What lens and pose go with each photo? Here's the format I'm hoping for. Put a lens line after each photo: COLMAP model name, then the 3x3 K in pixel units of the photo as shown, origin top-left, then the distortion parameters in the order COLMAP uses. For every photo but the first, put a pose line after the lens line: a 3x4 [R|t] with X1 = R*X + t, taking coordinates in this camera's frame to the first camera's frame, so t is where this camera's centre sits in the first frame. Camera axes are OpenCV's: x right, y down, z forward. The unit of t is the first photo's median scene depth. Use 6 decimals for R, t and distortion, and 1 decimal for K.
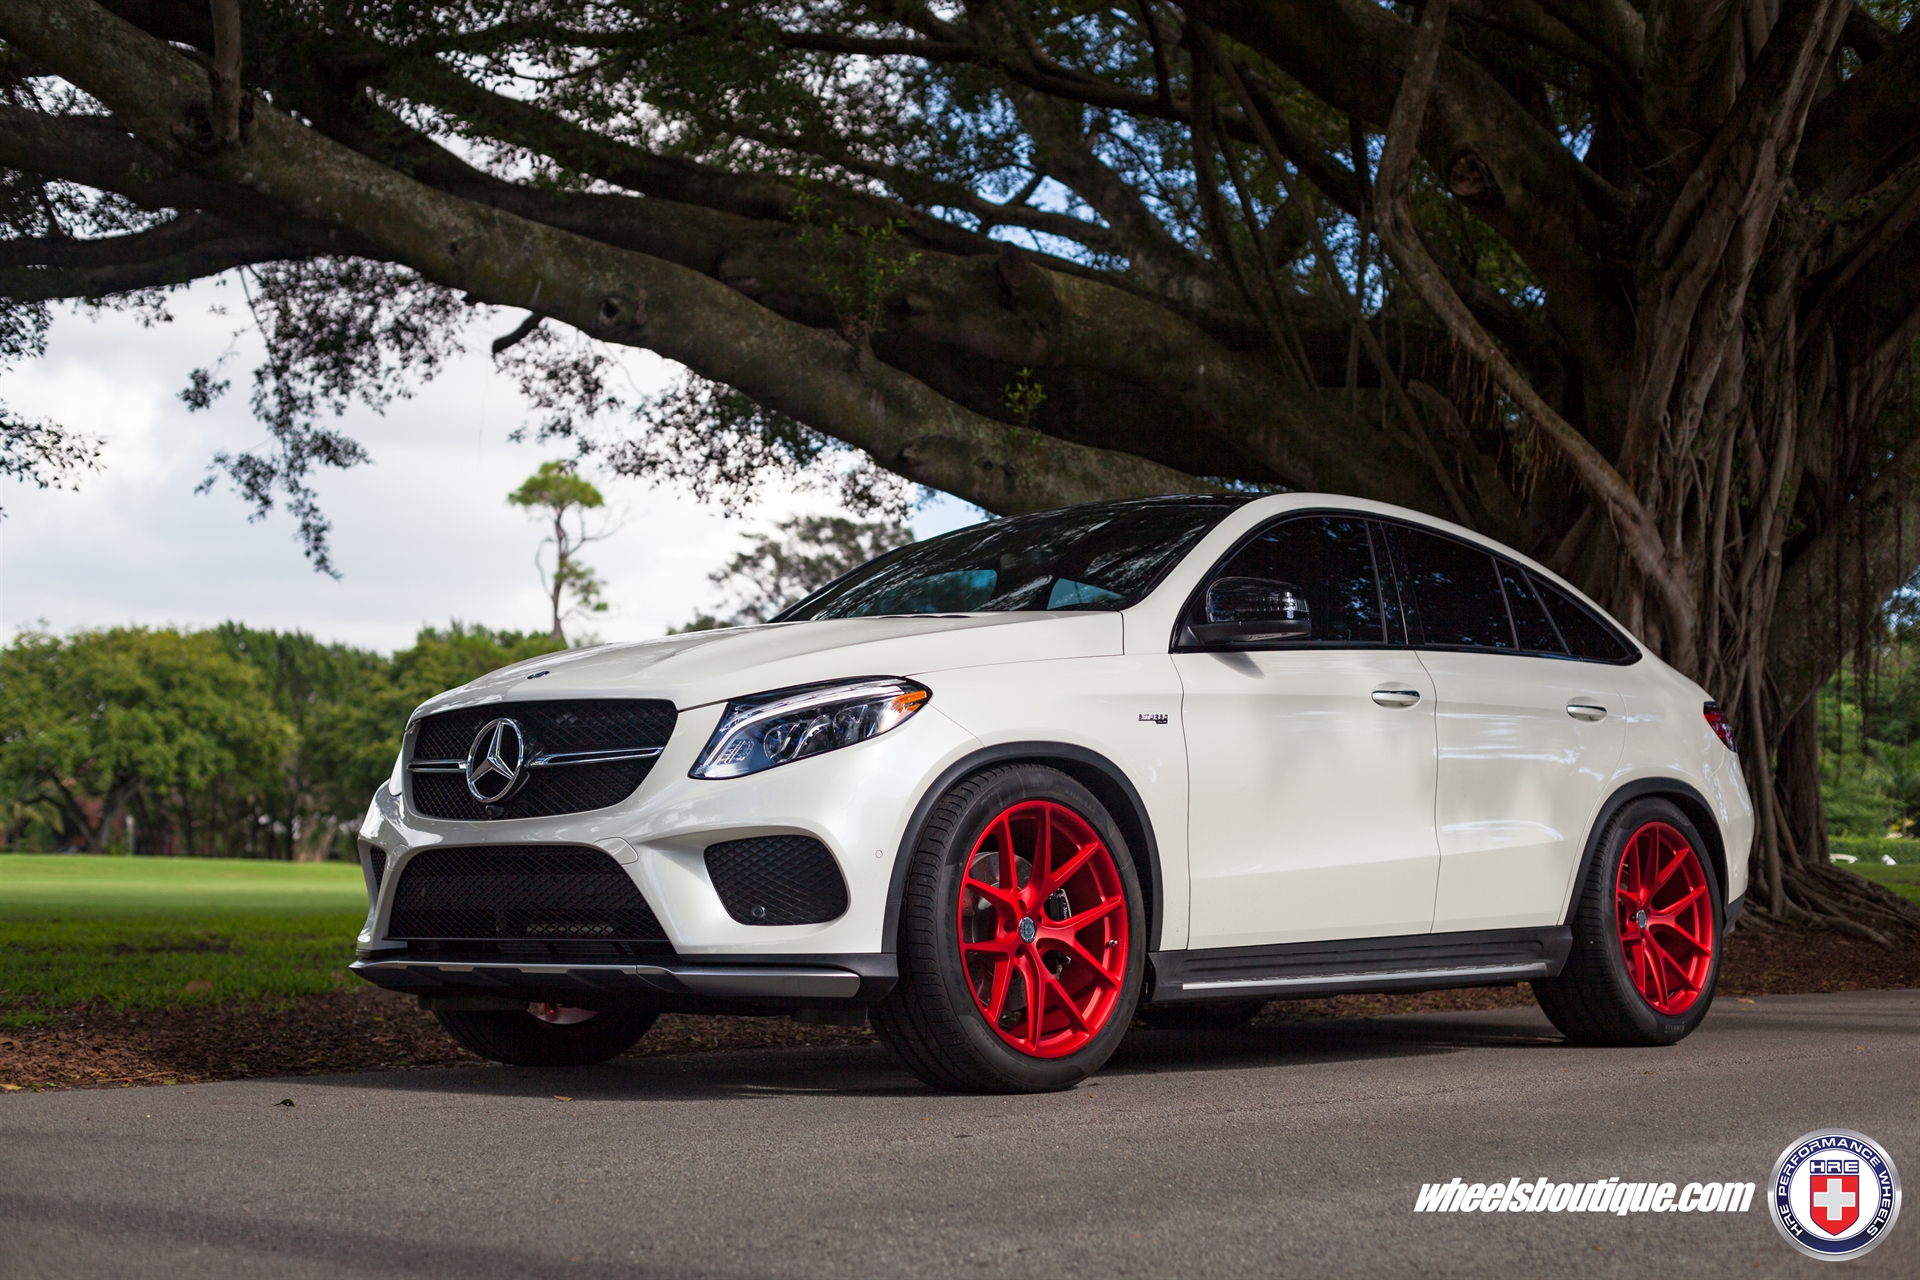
lens RADIAL K [[2710.7, 0, 960.0], [0, 2710.7, 640.0], [0, 0, 1]] dist [0.035203, -0.041442]
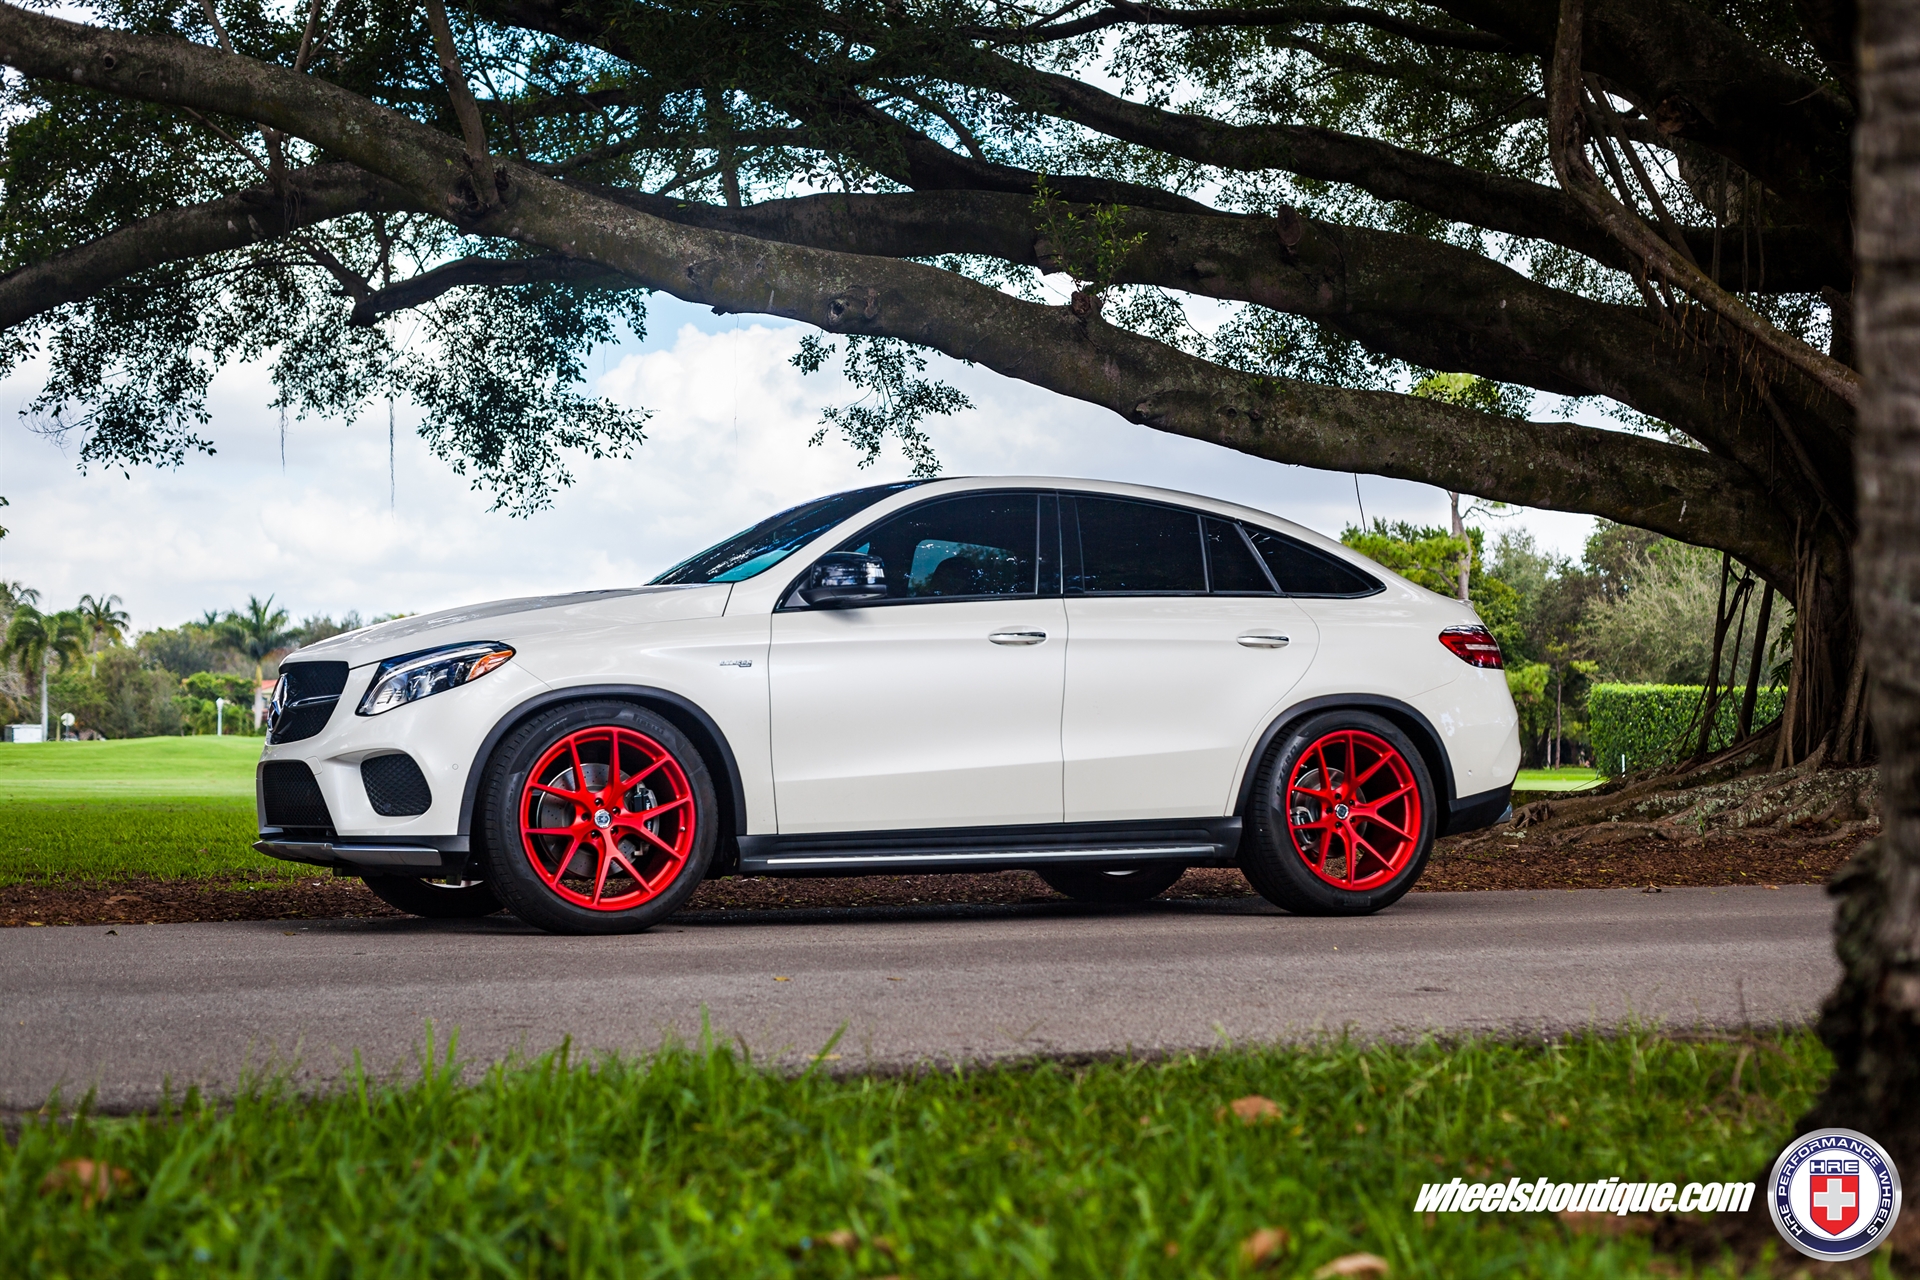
lens RADIAL K [[2710.7, 0, 960.0], [0, 2710.7, 640.0], [0, 0, 1]] dist [0.035203, -0.041442]
pose [[0.941279, -0.023025, -0.336844, 0.399304], [0.035660, 0.998872, 0.031370, -0.013261], [0.335742, -0.041540, 0.941038, -0.147423]]
